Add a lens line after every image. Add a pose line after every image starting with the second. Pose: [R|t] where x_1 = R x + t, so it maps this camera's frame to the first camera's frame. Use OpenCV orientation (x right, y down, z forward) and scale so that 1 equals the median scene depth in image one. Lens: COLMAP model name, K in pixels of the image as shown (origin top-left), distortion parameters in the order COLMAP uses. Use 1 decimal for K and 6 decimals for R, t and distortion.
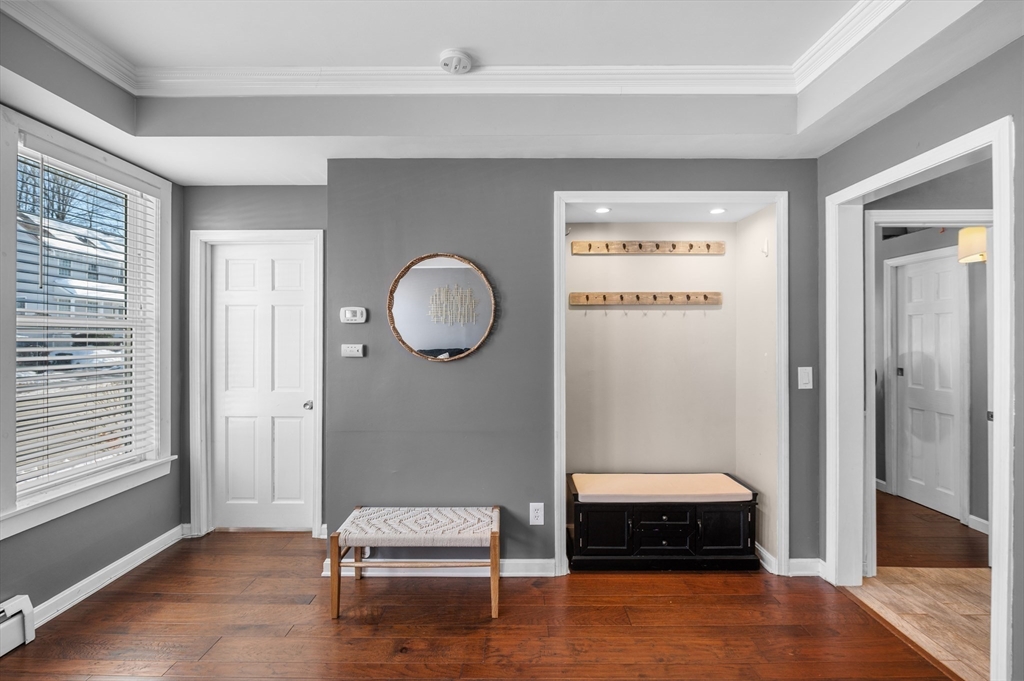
lens RADIAL K [[466.6, 0, 509.4], [0, 466.6, 335.0], [0, 0, 1]] dist [-0.002797, -0.000223]
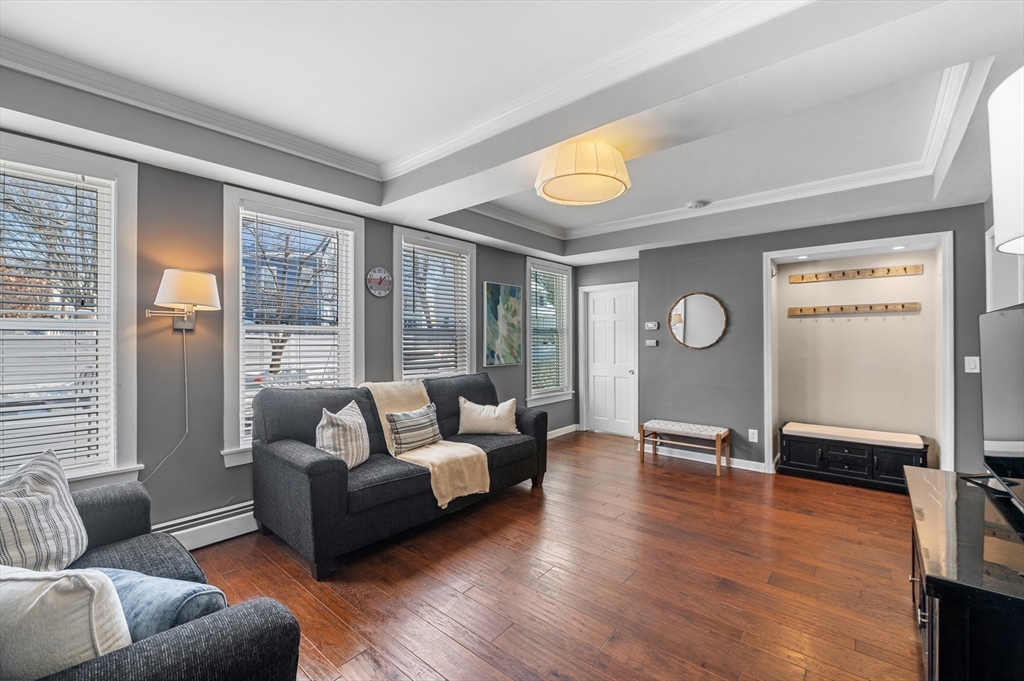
lens RADIAL K [[420.3, 0, 513.3], [0, 420.3, 339.4], [0, 0, 1]] dist [-0.010644, -0.000277]
pose [[0.767242, -0.000893, -0.641357, 0.350035], [0.006605, 0.999957, 0.006508, 0.001397], [0.641324, -0.009229, 0.767215, -0.735558]]
